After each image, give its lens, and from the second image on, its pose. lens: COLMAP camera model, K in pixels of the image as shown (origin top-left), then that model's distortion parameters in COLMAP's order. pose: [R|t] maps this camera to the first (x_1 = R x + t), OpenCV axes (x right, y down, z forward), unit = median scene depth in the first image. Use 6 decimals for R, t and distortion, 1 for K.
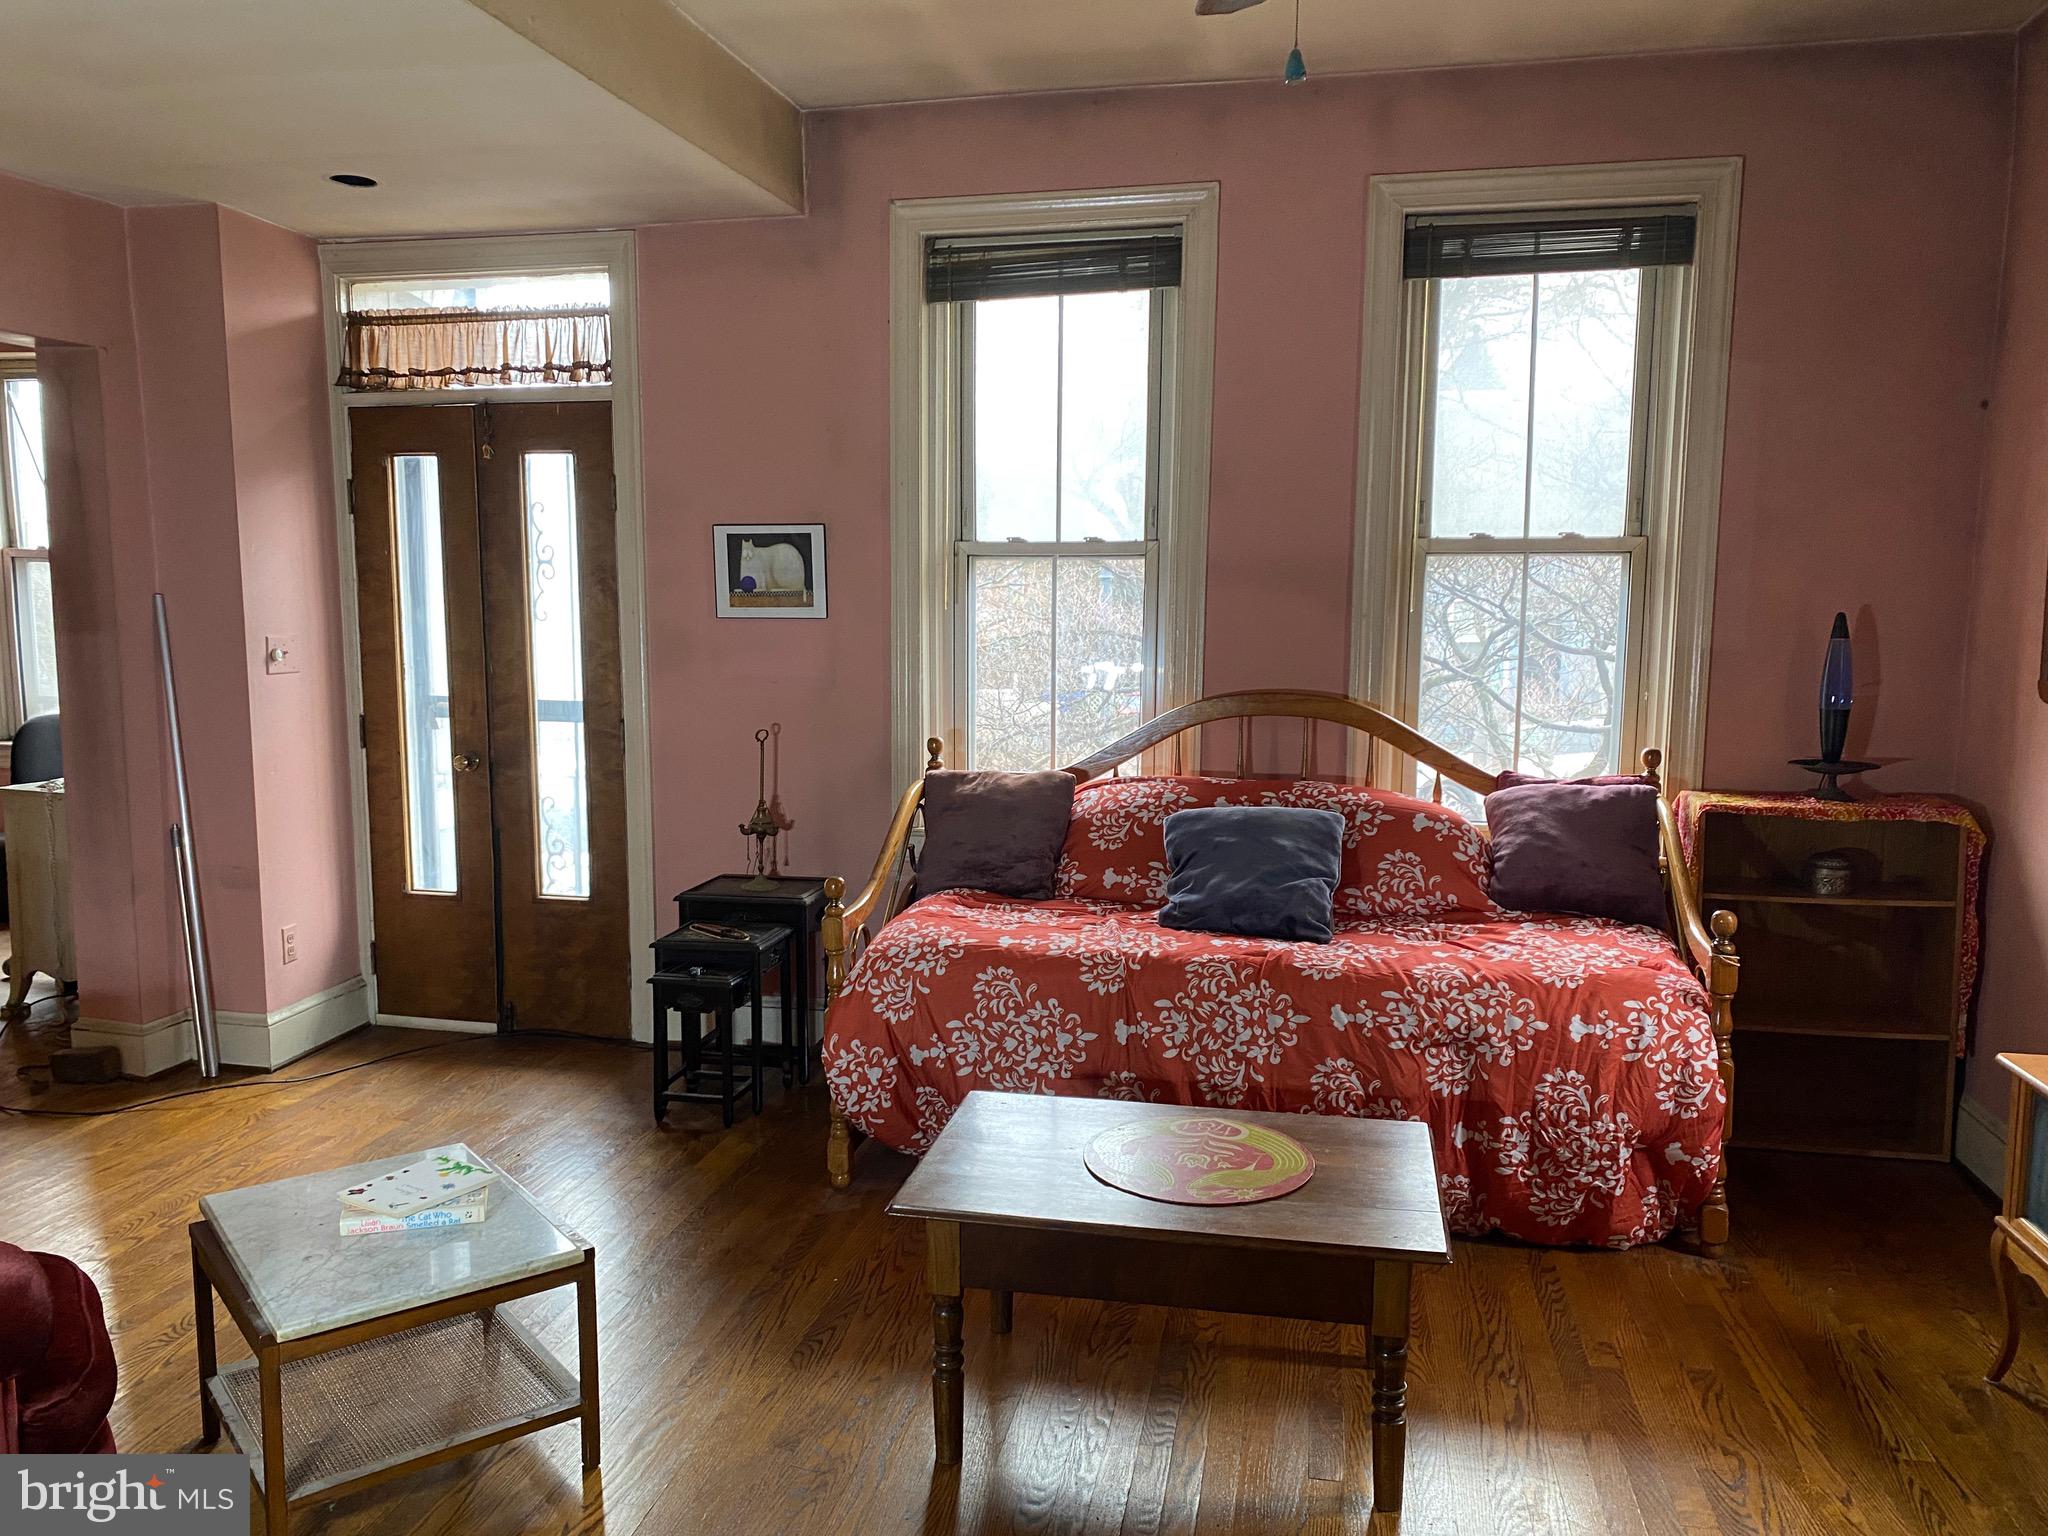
lens RADIAL K [[1557.1, 0, 1021.3], [0, 1557.1, 774.1], [0, 0, 1]] dist [0.041522, -0.040052]
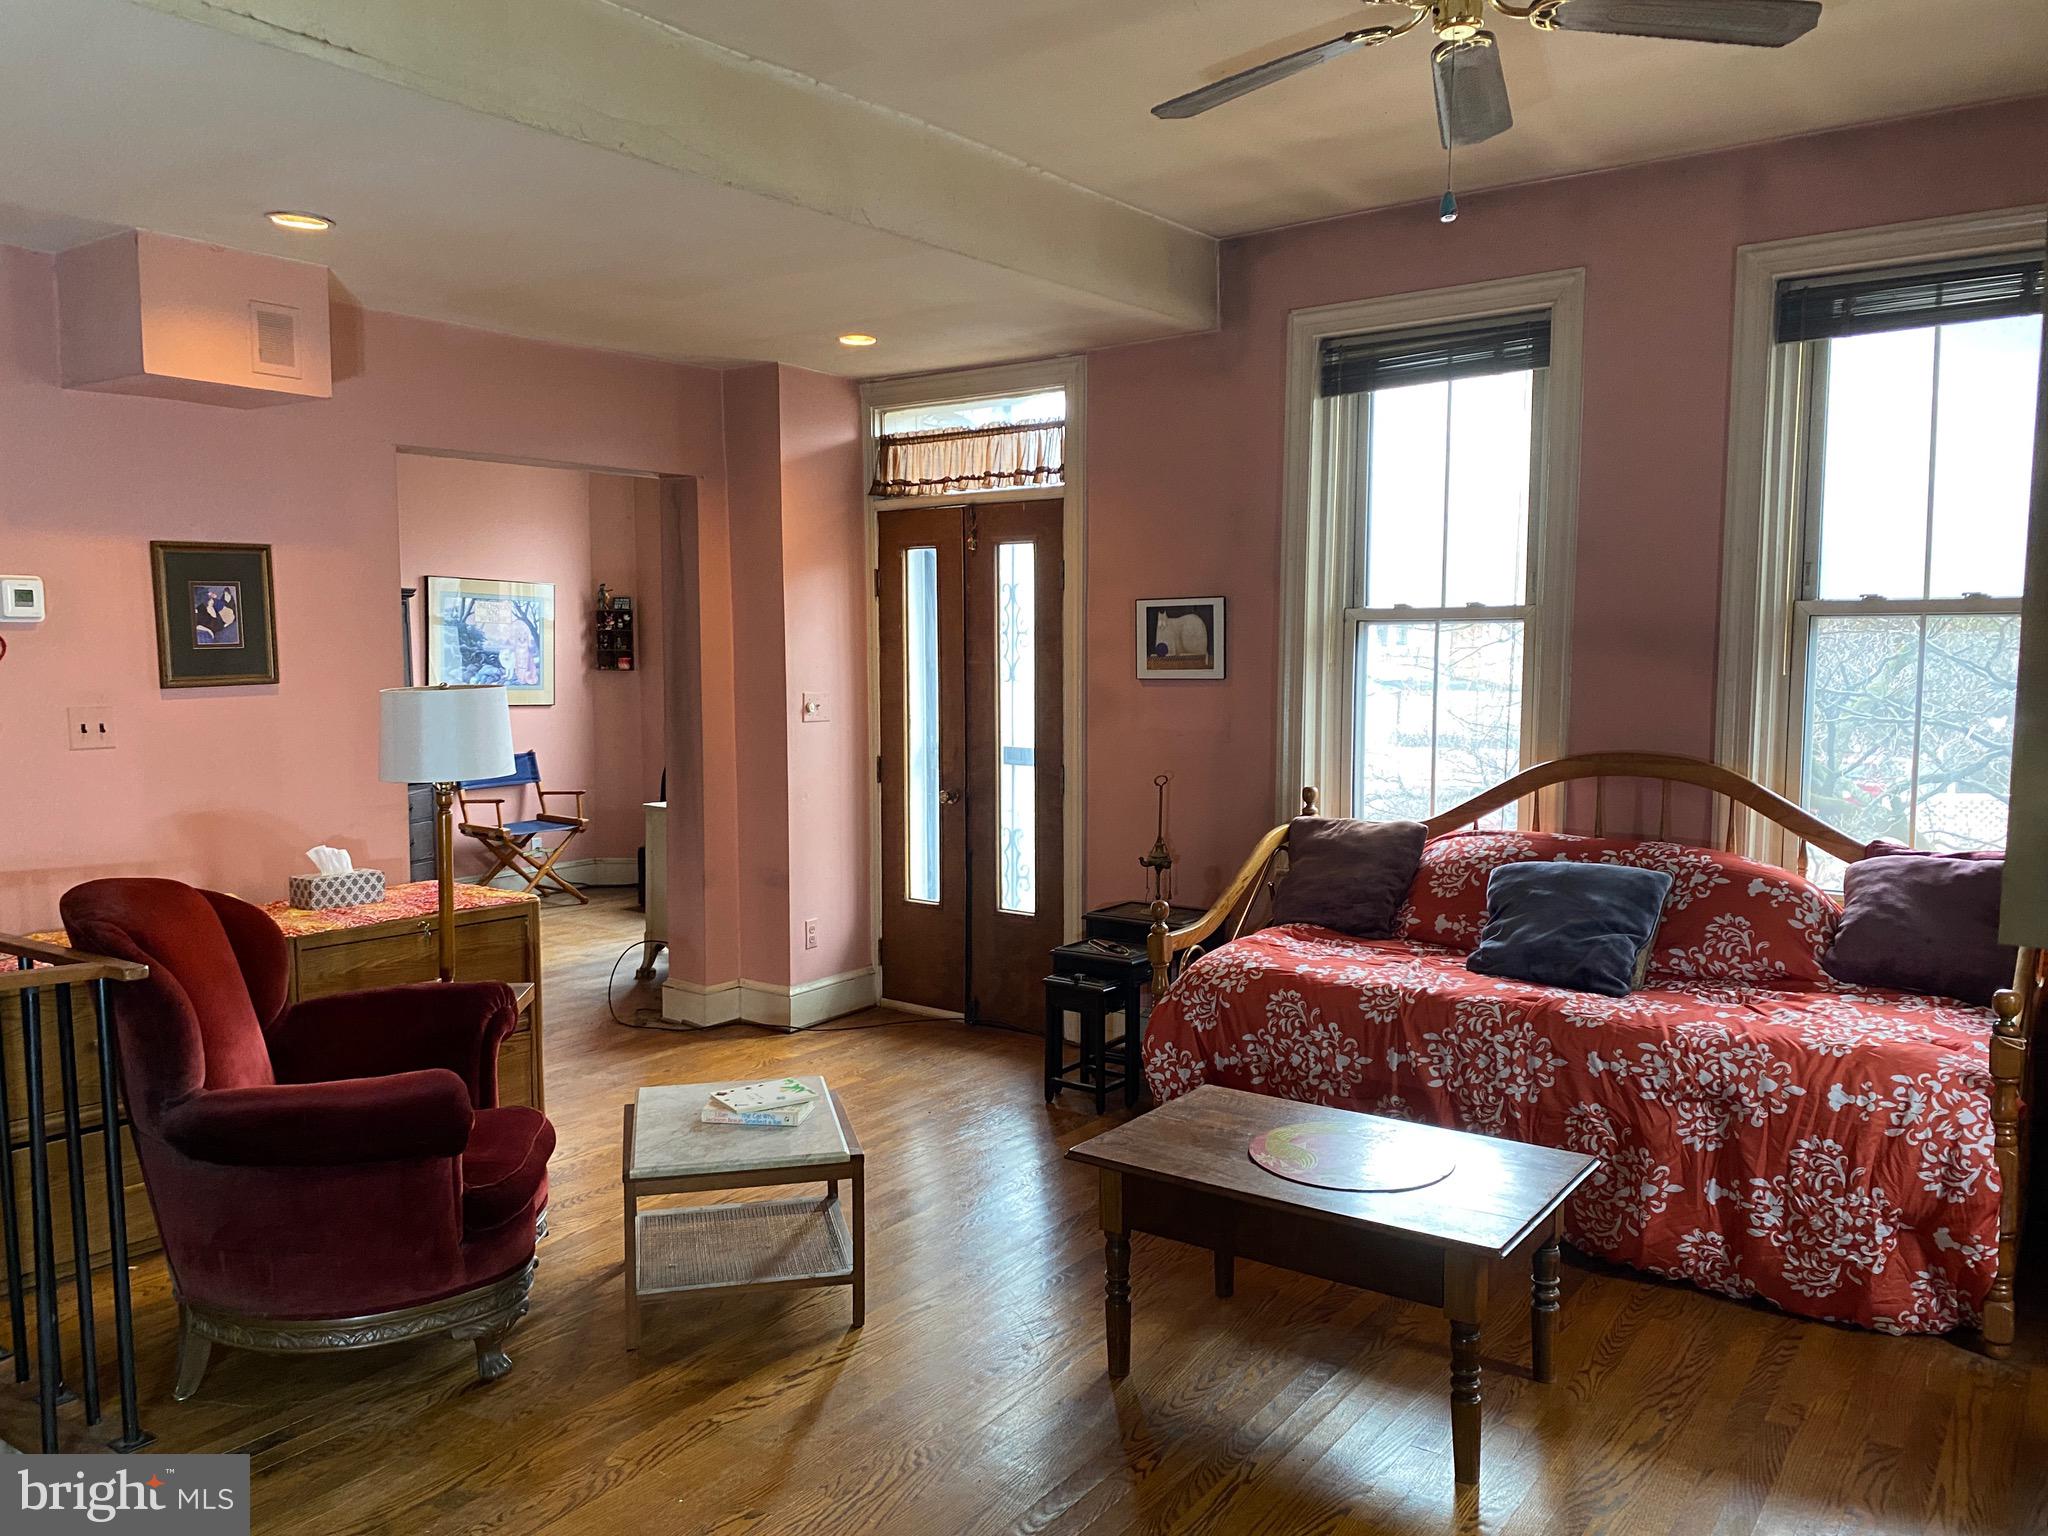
lens RADIAL K [[1557.1, 0, 1029.2], [0, 1557.1, 773.1], [0, 0, 1]] dist [0.041522, -0.040052]
pose [[0.913622, 0.027948, -0.405603, 0.215842], [-0.042144, 0.998770, -0.026111, 0.003532], [0.404375, 0.040949, 0.913676, -0.093120]]
